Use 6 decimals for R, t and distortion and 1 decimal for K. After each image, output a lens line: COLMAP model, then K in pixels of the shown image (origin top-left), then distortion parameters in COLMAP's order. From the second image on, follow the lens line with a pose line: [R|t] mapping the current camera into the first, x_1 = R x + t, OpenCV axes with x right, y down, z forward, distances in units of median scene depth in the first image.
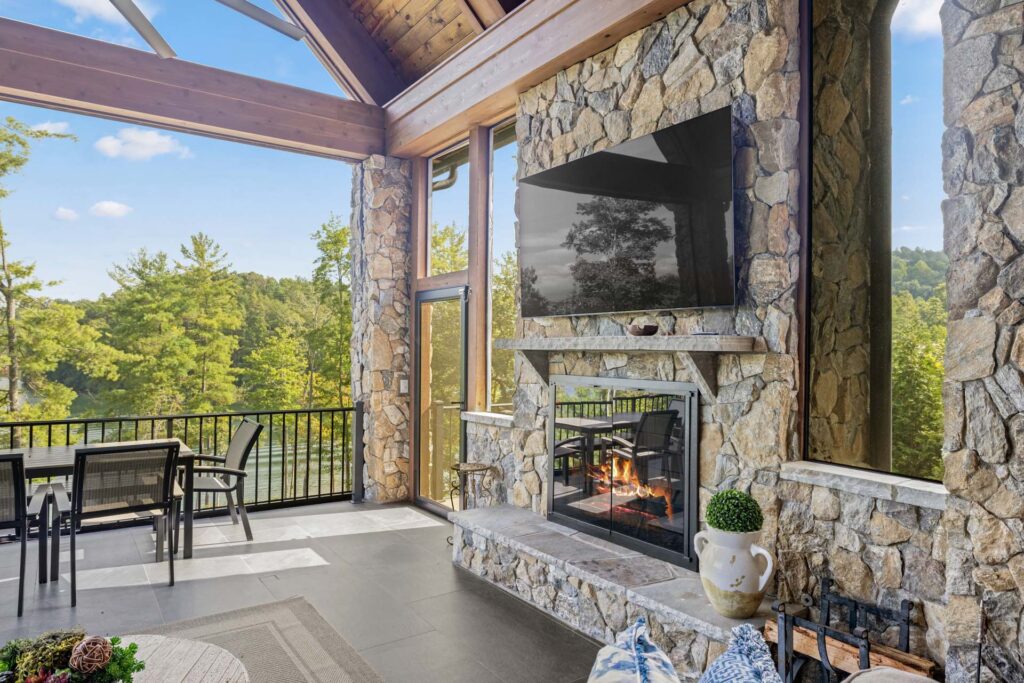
lens RADIAL K [[650.8, 0, 513.7], [0, 650.8, 325.2], [0, 0, 1]] dist [-0.000008, 0.000625]
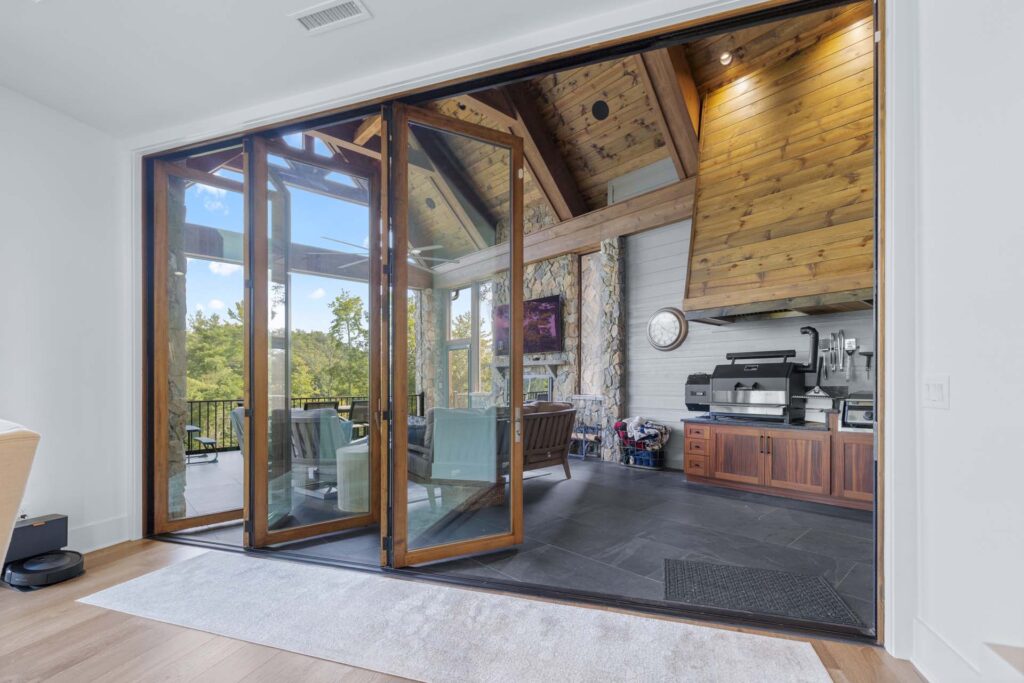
lens RADIAL K [[456.3, 0, 512.3], [0, 456.3, 375.7], [0, 0, 1]] dist [-0.000193, -0.000024]
pose [[0.993393, -0.010560, 0.114274, -0.097507], [0.007710, 0.999649, 0.025357, 0.017174], [-0.114502, -0.024308, 0.993126, -0.681065]]
